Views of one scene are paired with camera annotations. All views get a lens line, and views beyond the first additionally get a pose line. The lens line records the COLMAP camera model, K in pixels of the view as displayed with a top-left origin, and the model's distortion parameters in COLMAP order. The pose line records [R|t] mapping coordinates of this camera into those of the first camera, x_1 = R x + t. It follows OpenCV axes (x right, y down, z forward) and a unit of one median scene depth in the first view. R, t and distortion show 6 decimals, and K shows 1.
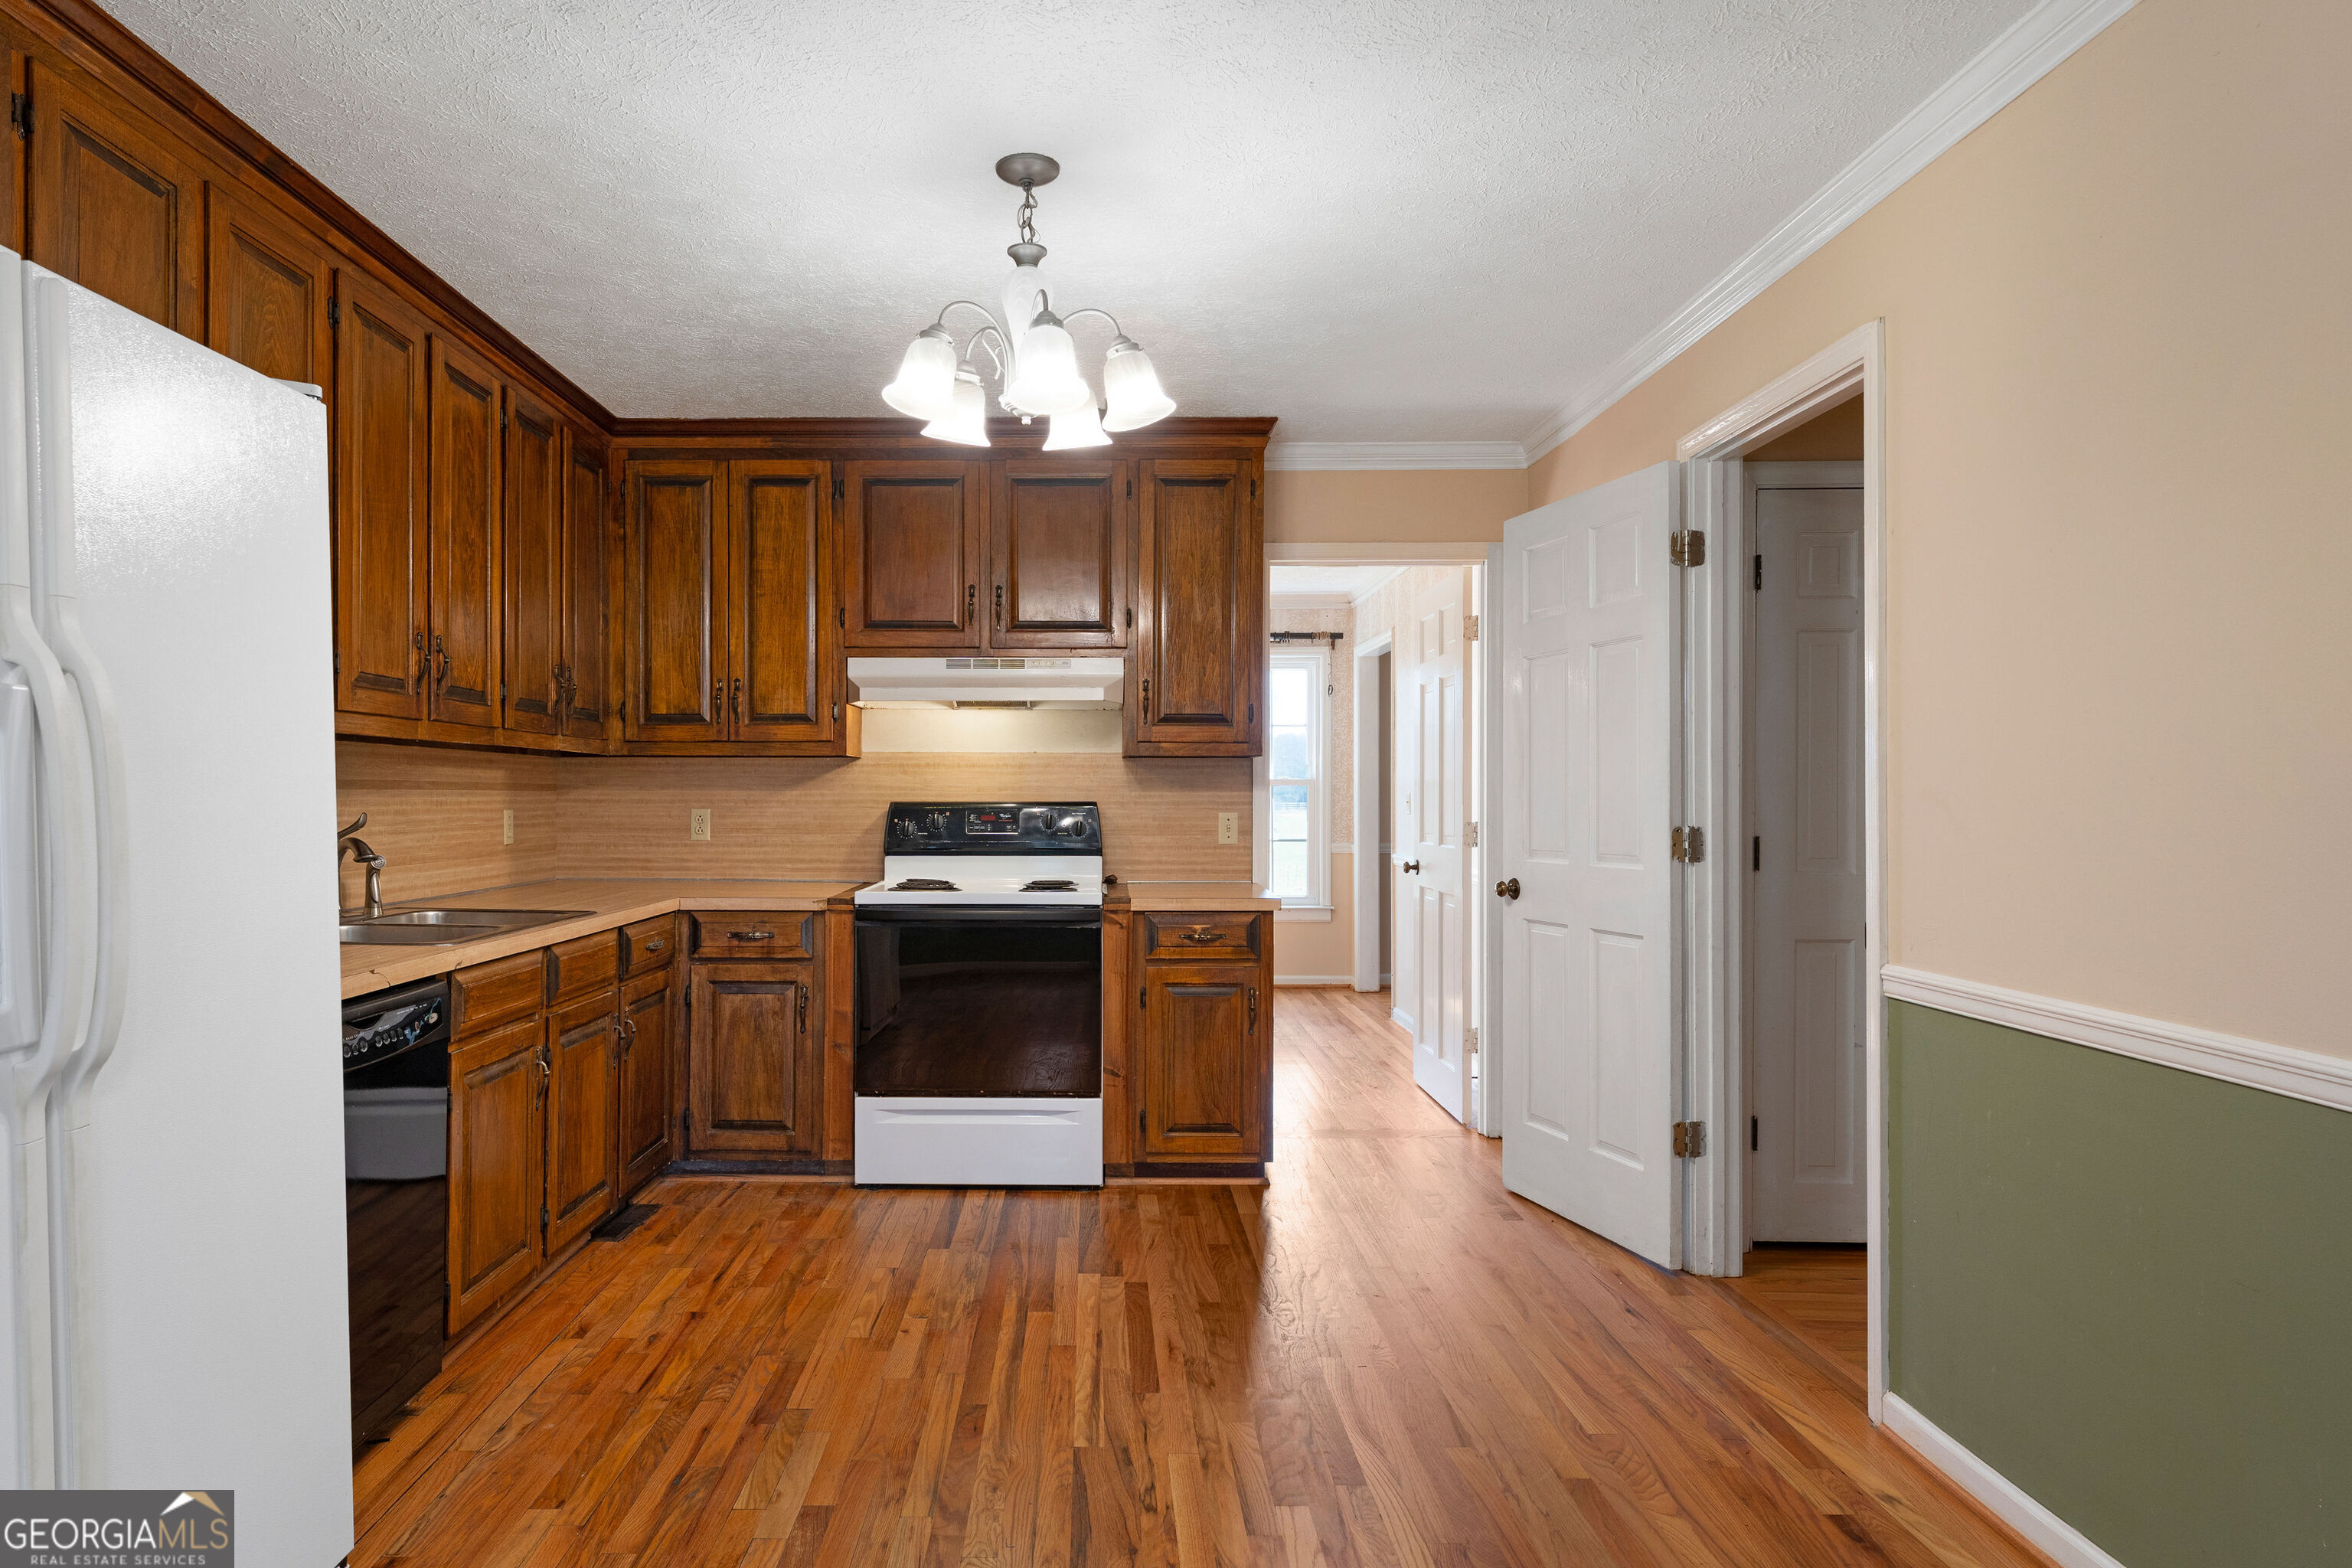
lens RADIAL K [[1324.4, 0, 1161.6], [0, 1324.4, 795.8], [0, 0, 1]] dist [0.000735, 0.000453]
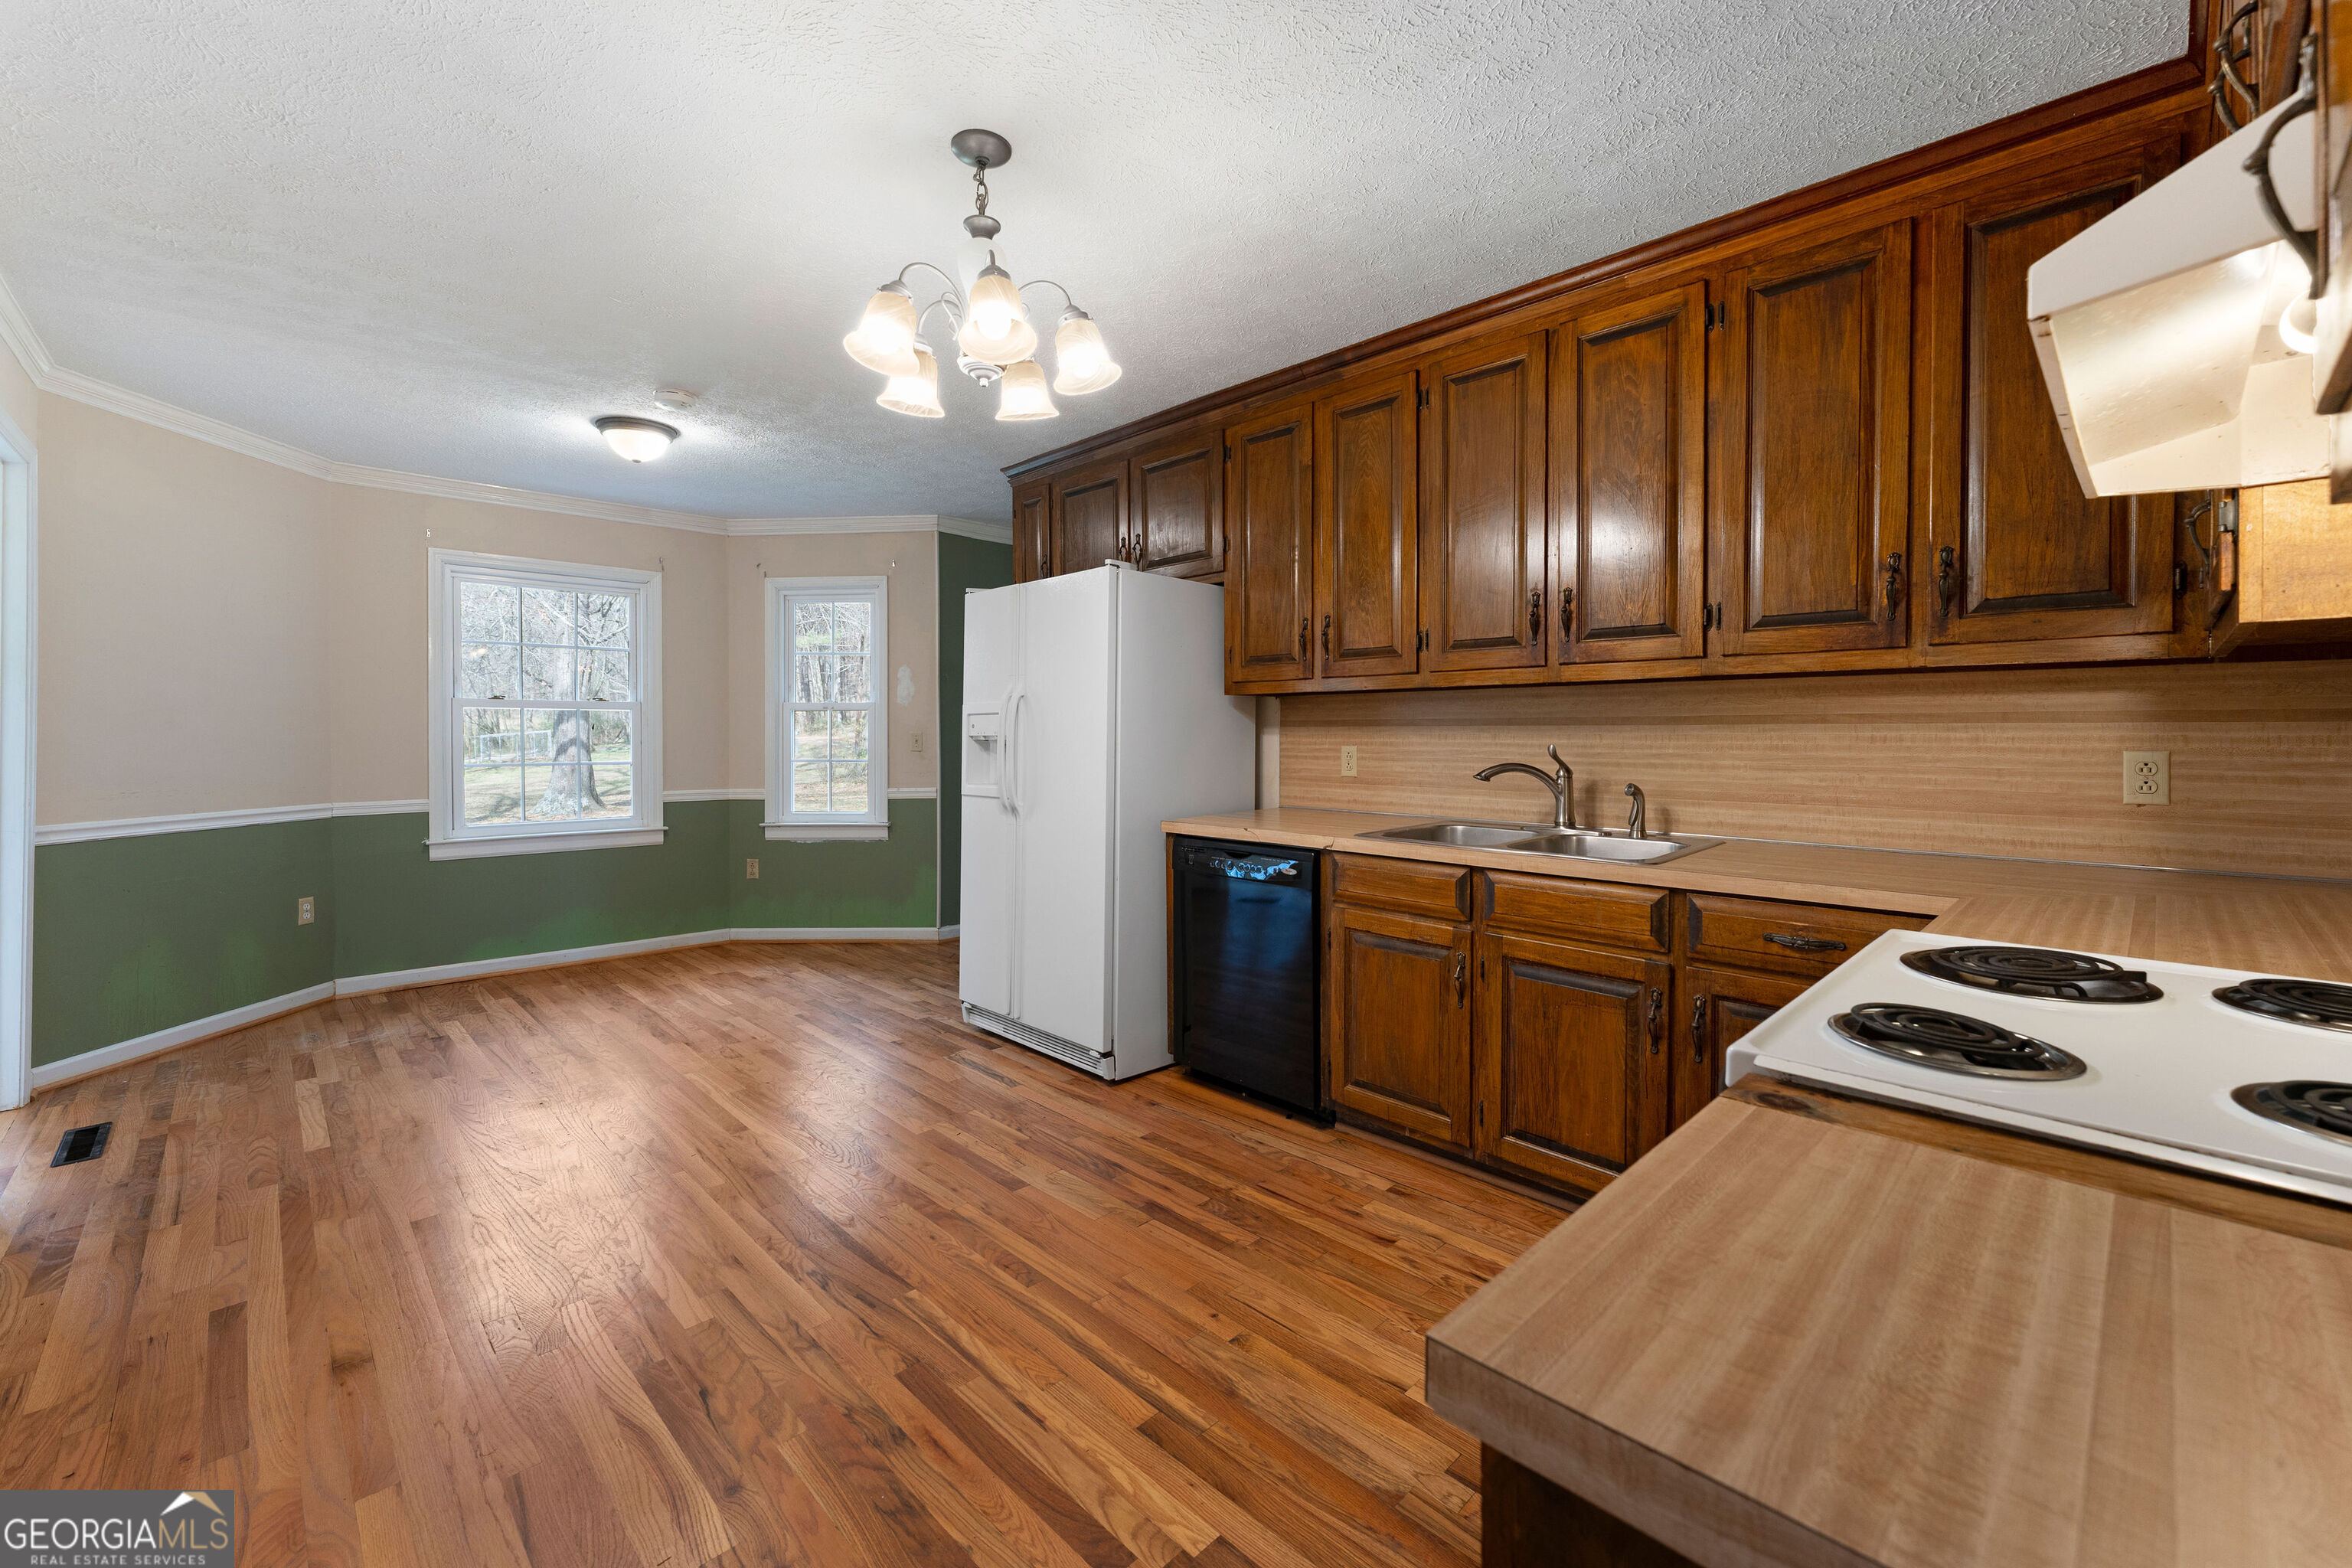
lens RADIAL K [[959.6, 0, 1166.7], [0, 959.6, 741.6], [0, 0, 1]] dist [-0.000539, -0.000257]
pose [[-0.751396, 0.006987, -0.659814, 0.244269], [0.003159, 0.999971, 0.006992, 0.000685], [0.659844, 0.003170, -0.751396, 1.344277]]
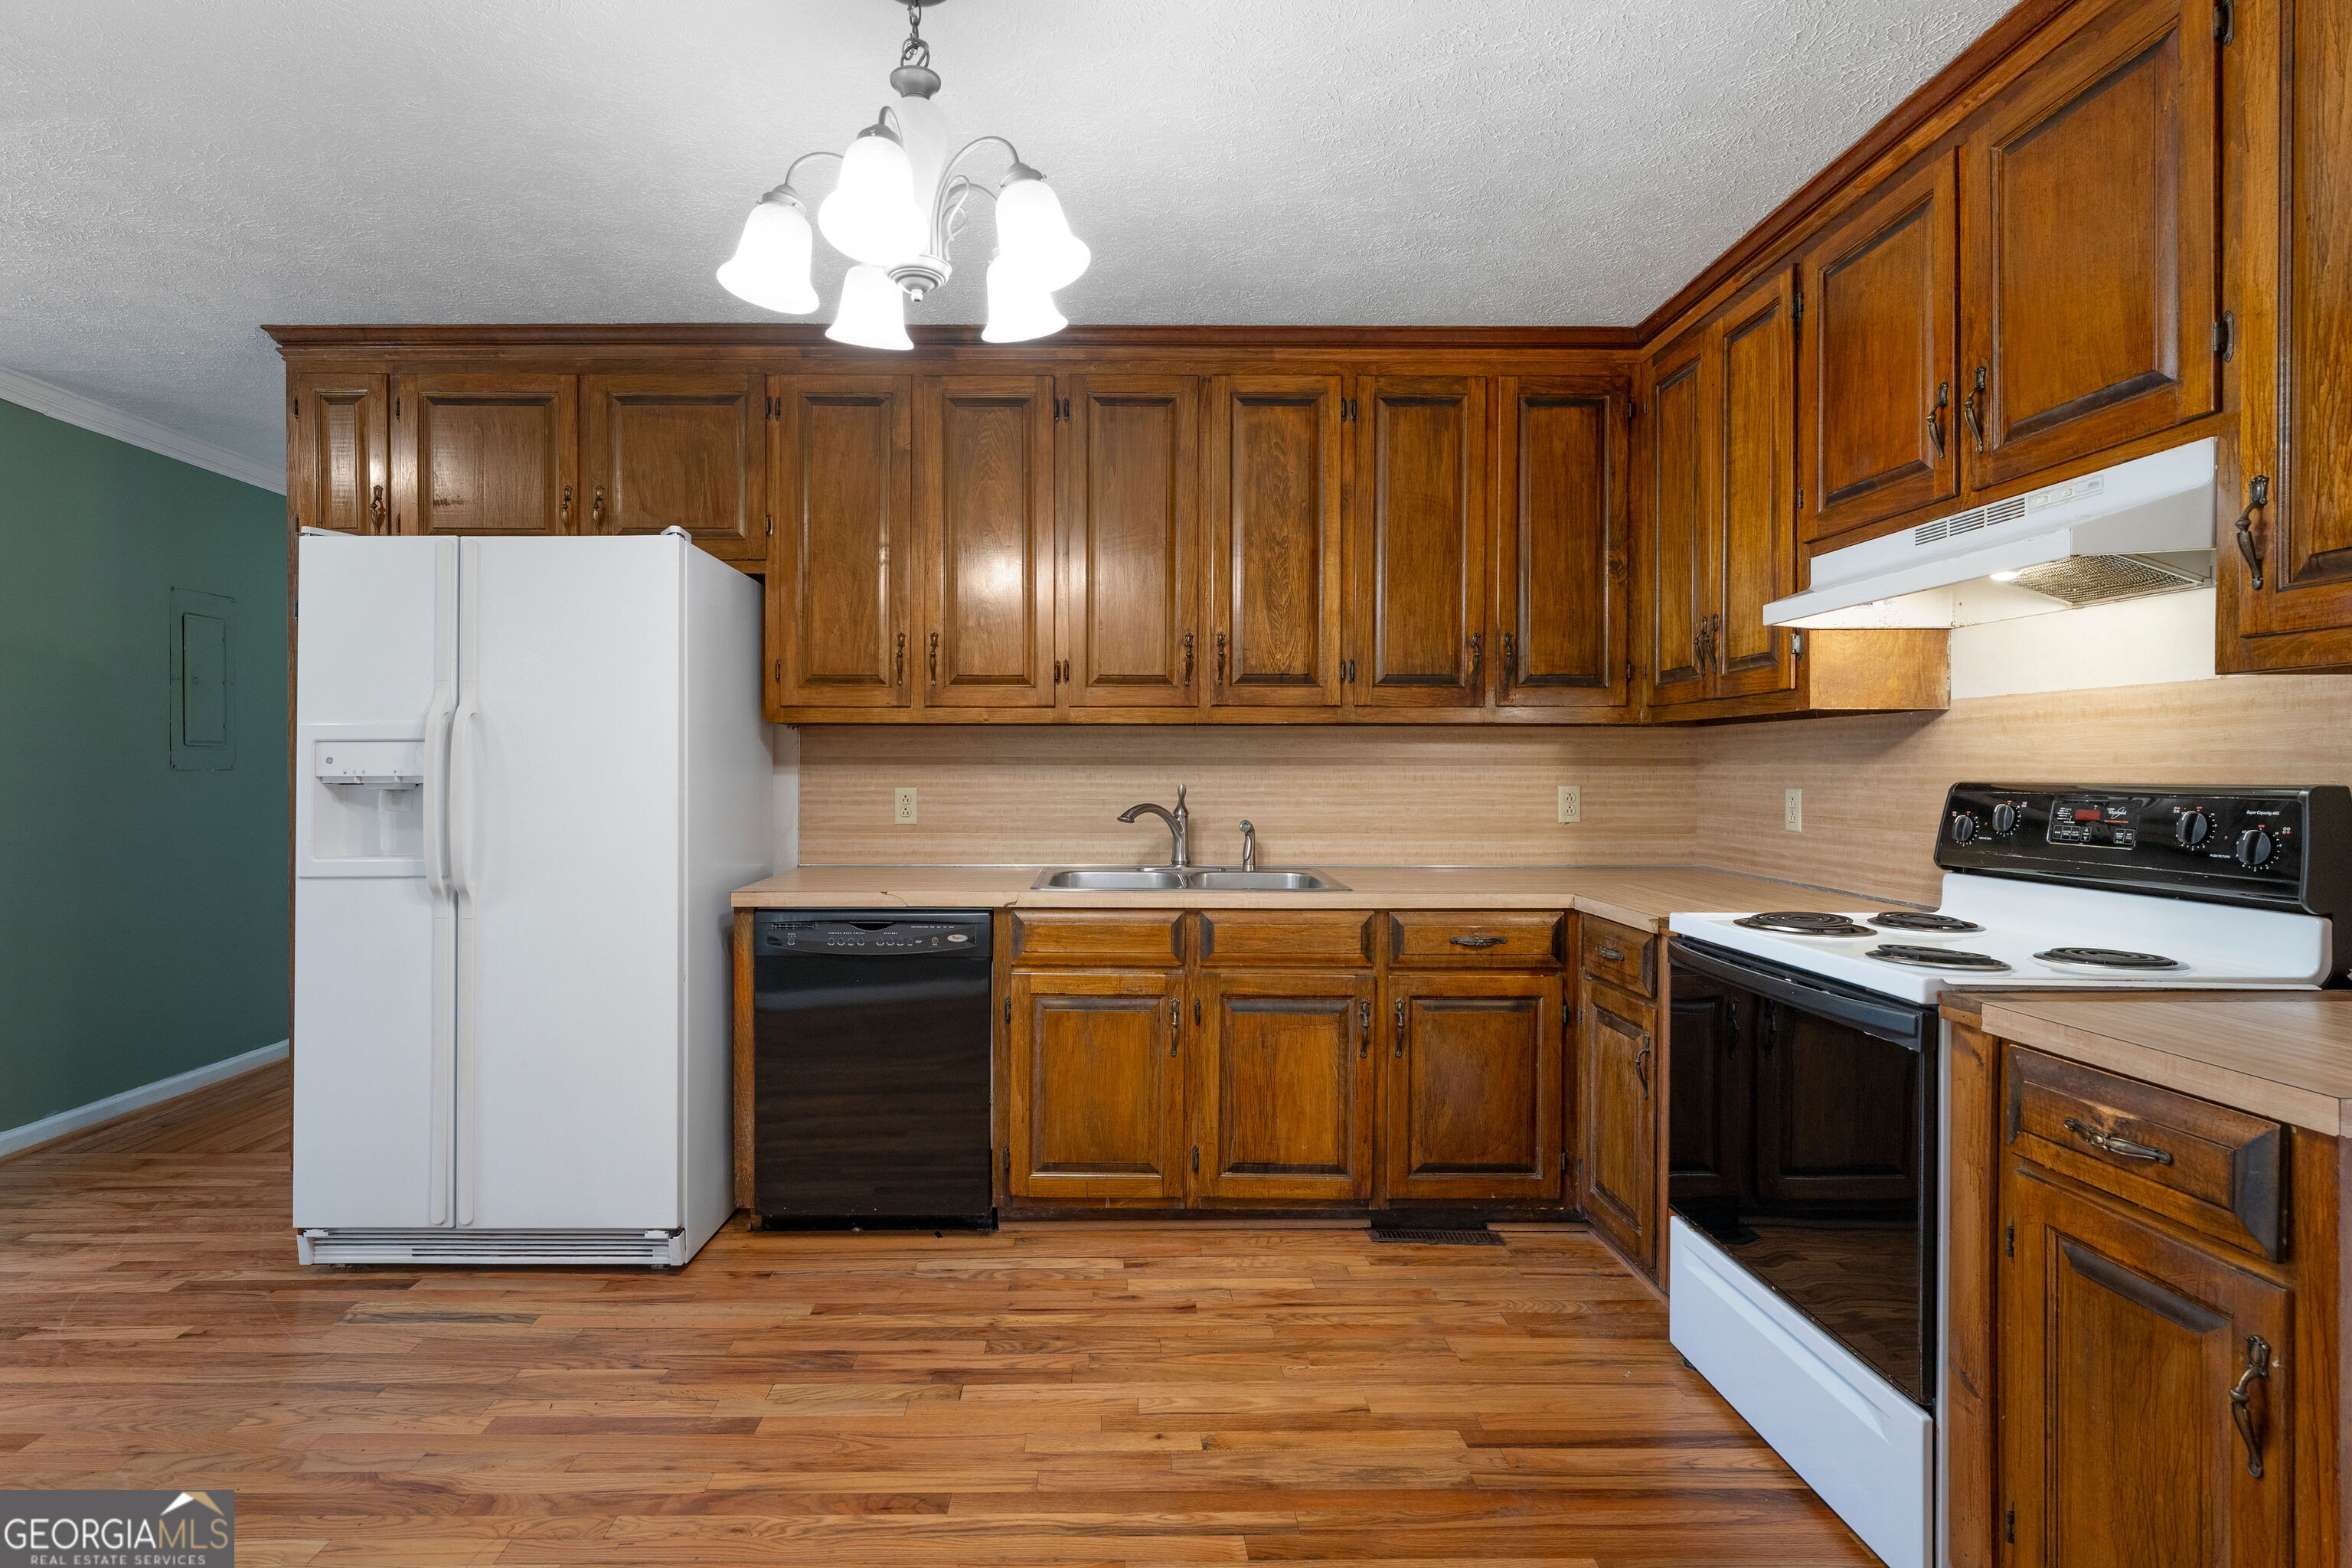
lens RADIAL K [[1180.7, 0, 1086.3], [0, 1180.7, 773.9], [0, 0, 1]] dist [0.002492, -0.000968]
pose [[-0.042991, 0.002041, -0.999073, 0.479962], [0.002439, 0.999995, 0.001938, -0.001244], [0.999072, -0.002353, -0.042996, 0.898893]]
